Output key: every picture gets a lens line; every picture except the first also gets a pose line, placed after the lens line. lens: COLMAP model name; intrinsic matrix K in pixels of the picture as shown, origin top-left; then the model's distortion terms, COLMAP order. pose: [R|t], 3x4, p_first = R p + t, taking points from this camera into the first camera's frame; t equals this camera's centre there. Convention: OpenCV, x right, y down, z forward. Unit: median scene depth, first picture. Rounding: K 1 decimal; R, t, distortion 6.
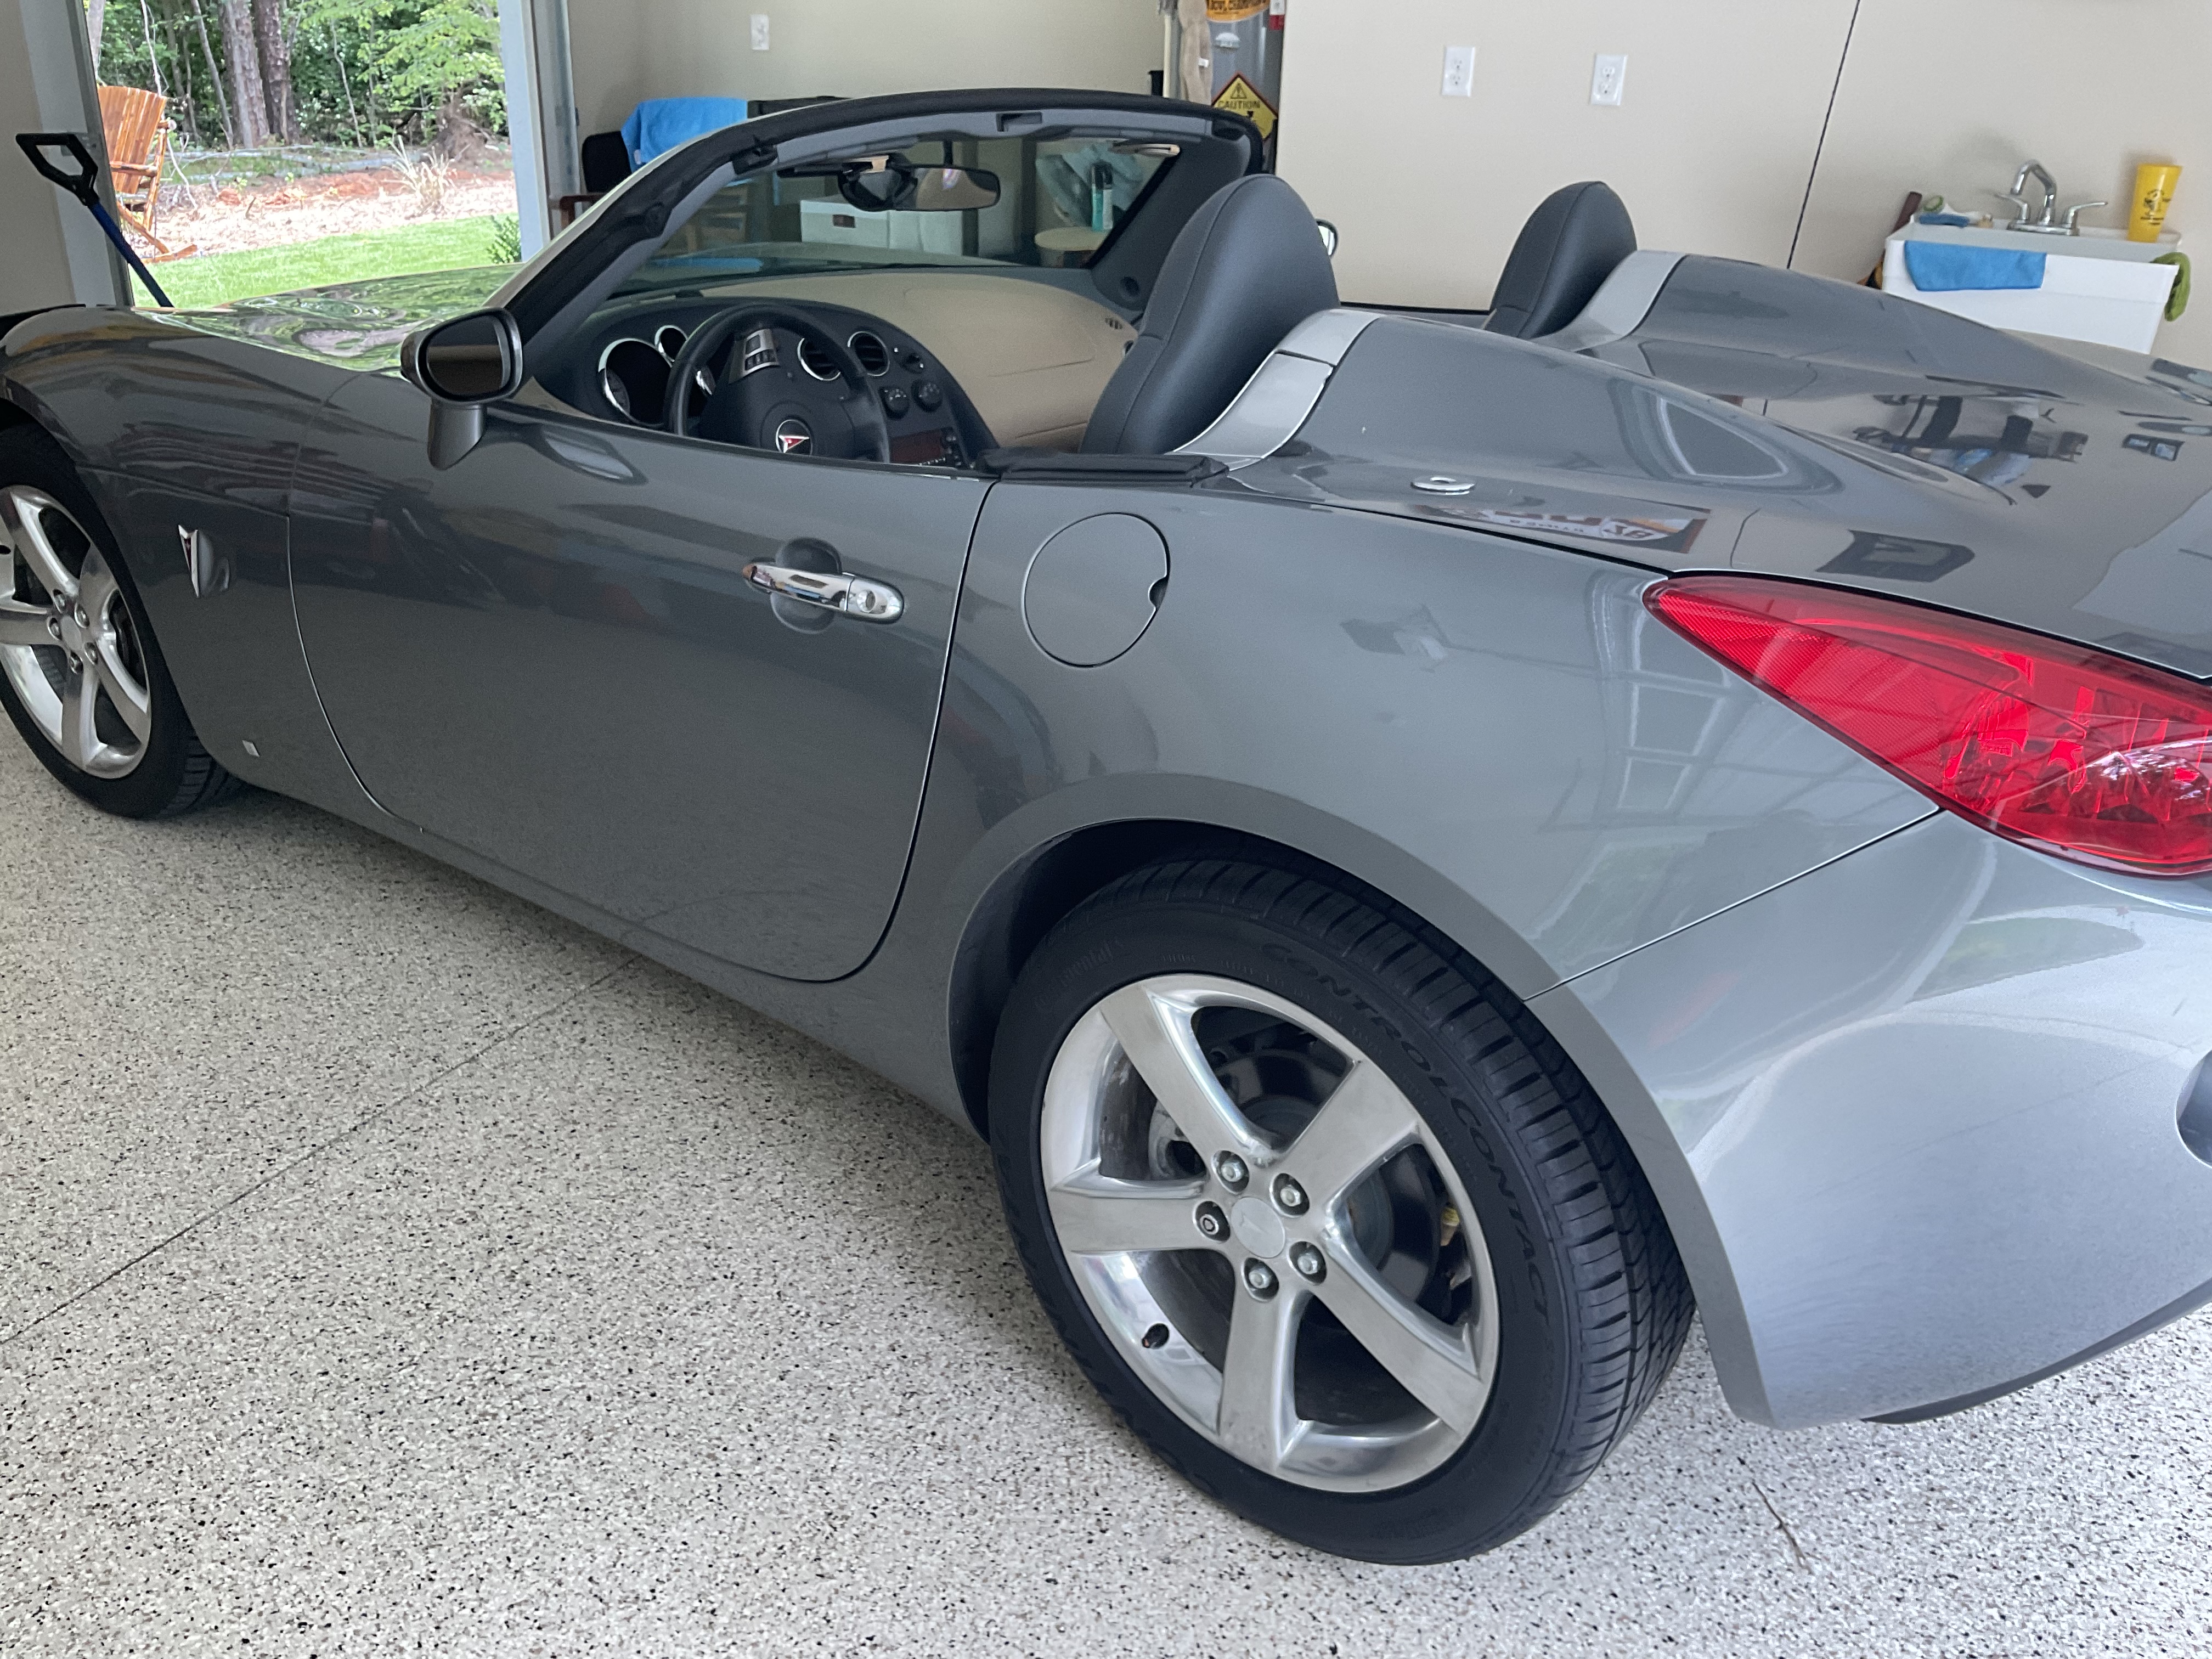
lens RADIAL K [[1866.7, 0, 1067.7], [0, 1866.7, 825.3], [0, 0, 1]] dist [0.115243, -0.263218]
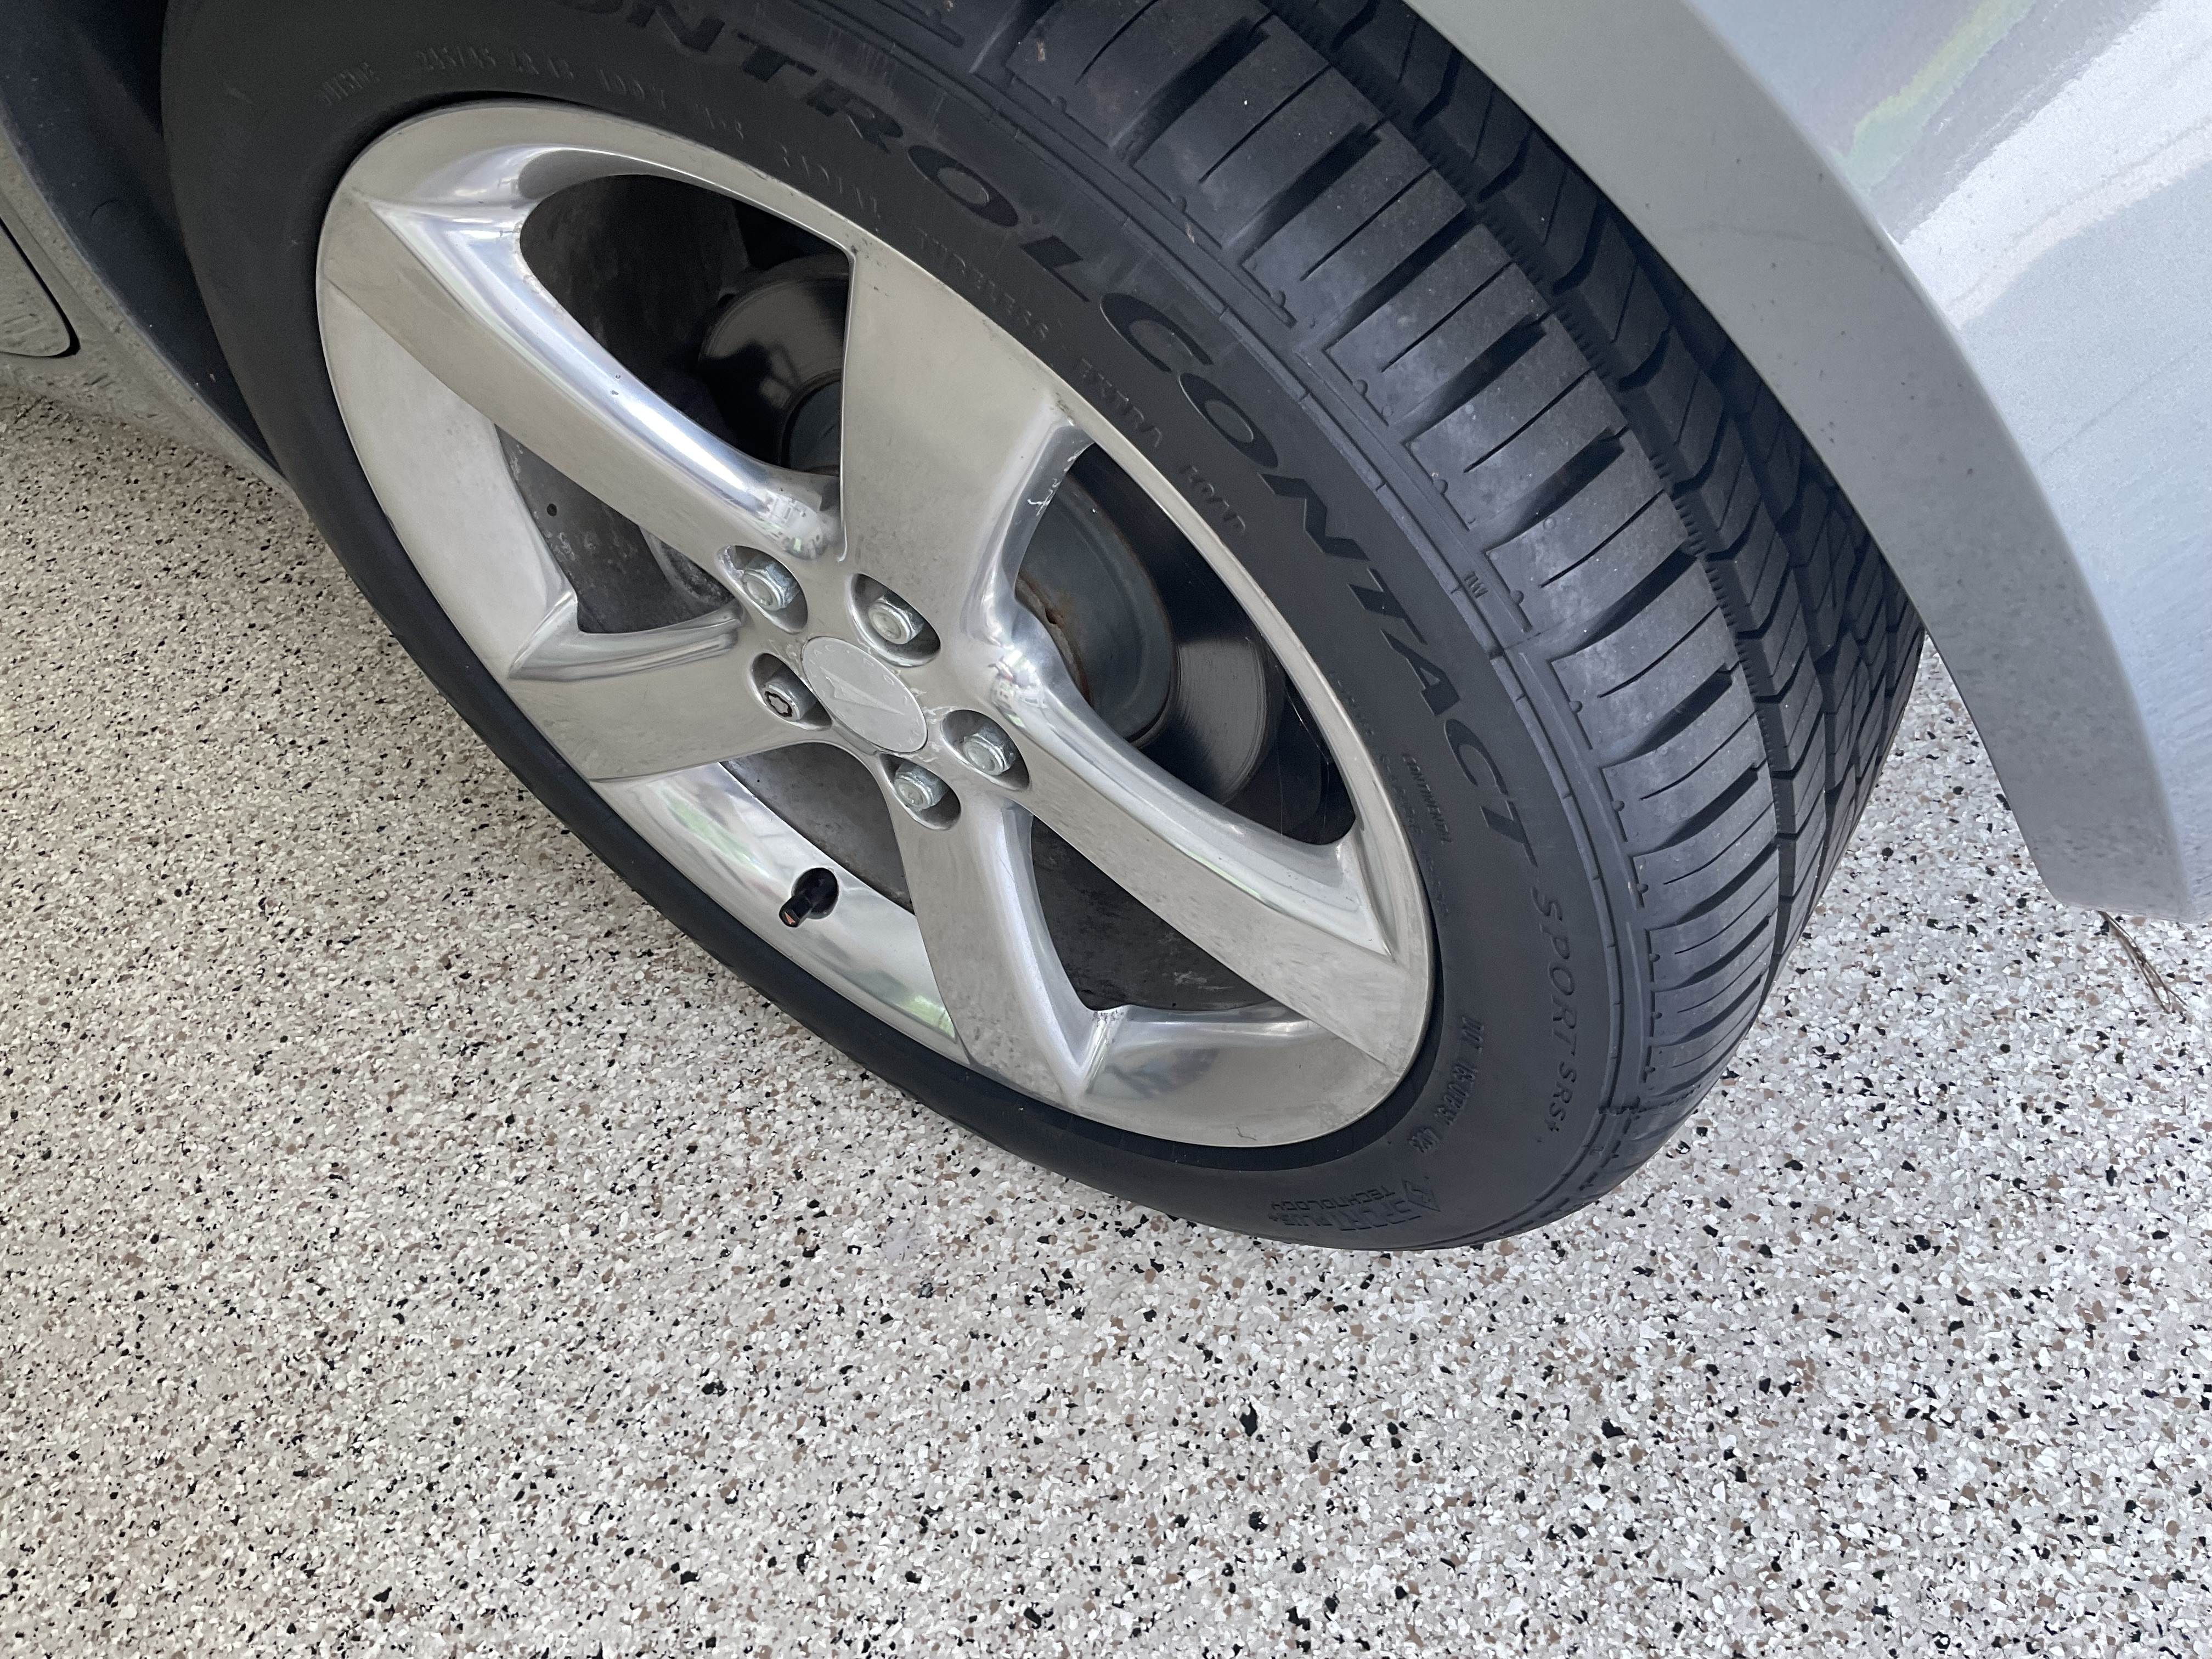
lens RADIAL K [[1866.7, 0, 1067.7], [0, 1866.7, 825.3], [0, 0, 1]] dist [0.115243, -0.263218]
pose [[0.964840, -0.243800, -0.098206, 0.174179], [0.262756, 0.885445, 0.383337, 0.086323], [-0.006502, -0.395663, 0.918373, 0.575909]]
